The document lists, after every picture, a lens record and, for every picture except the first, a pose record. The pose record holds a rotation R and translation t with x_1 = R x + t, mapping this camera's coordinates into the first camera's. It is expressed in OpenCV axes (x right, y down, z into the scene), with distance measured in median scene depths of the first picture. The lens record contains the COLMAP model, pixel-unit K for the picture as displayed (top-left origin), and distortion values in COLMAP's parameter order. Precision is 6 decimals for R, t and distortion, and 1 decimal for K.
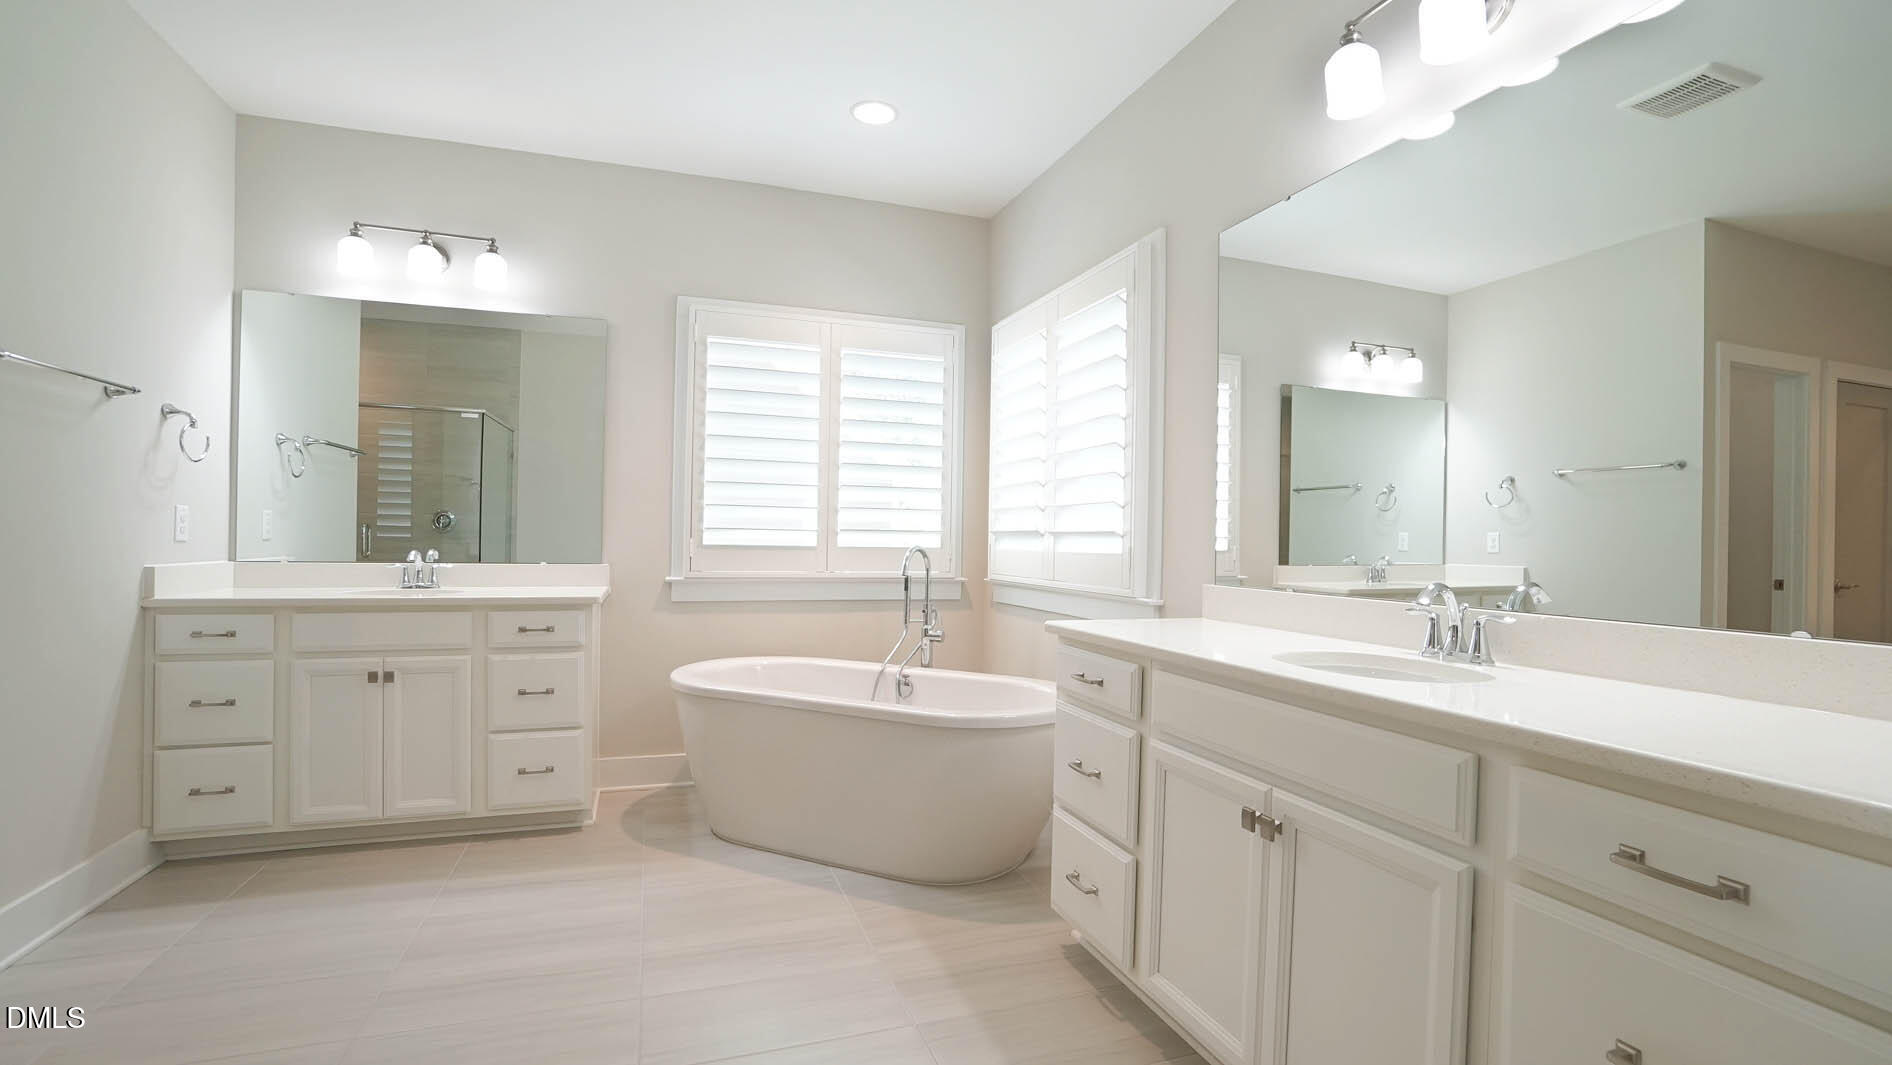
lens RADIAL K [[838.4, 0, 946.0], [0, 838.4, 532.5], [0, 0, 1]] dist [-0.061602, 0.024160]
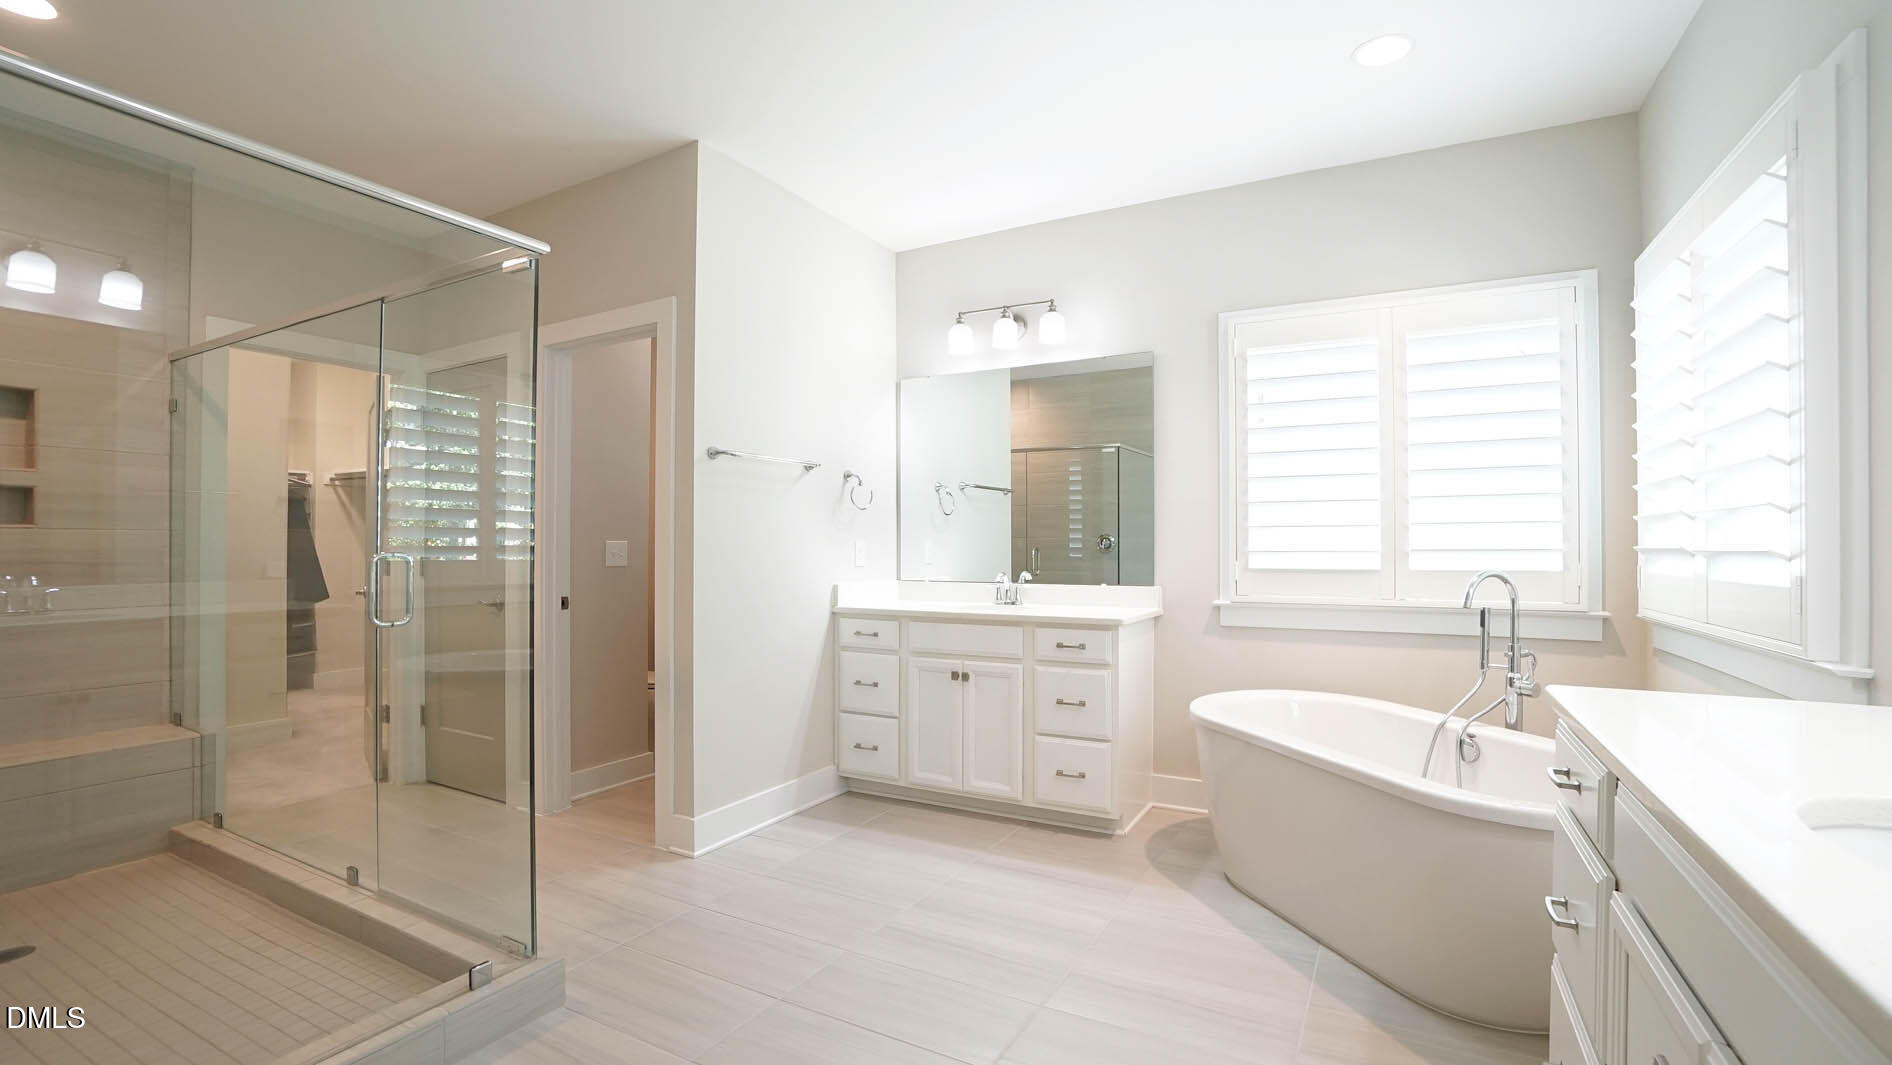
lens RADIAL K [[838.4, 0, 946.0], [0, 838.4, 532.5], [0, 0, 1]] dist [-0.061602, 0.024160]
pose [[0.664010, -0.028167, -0.747193, 0.231297], [0.015964, 0.999596, -0.023496, -0.010640], [0.747553, 0.003673, 0.664191, 0.132687]]
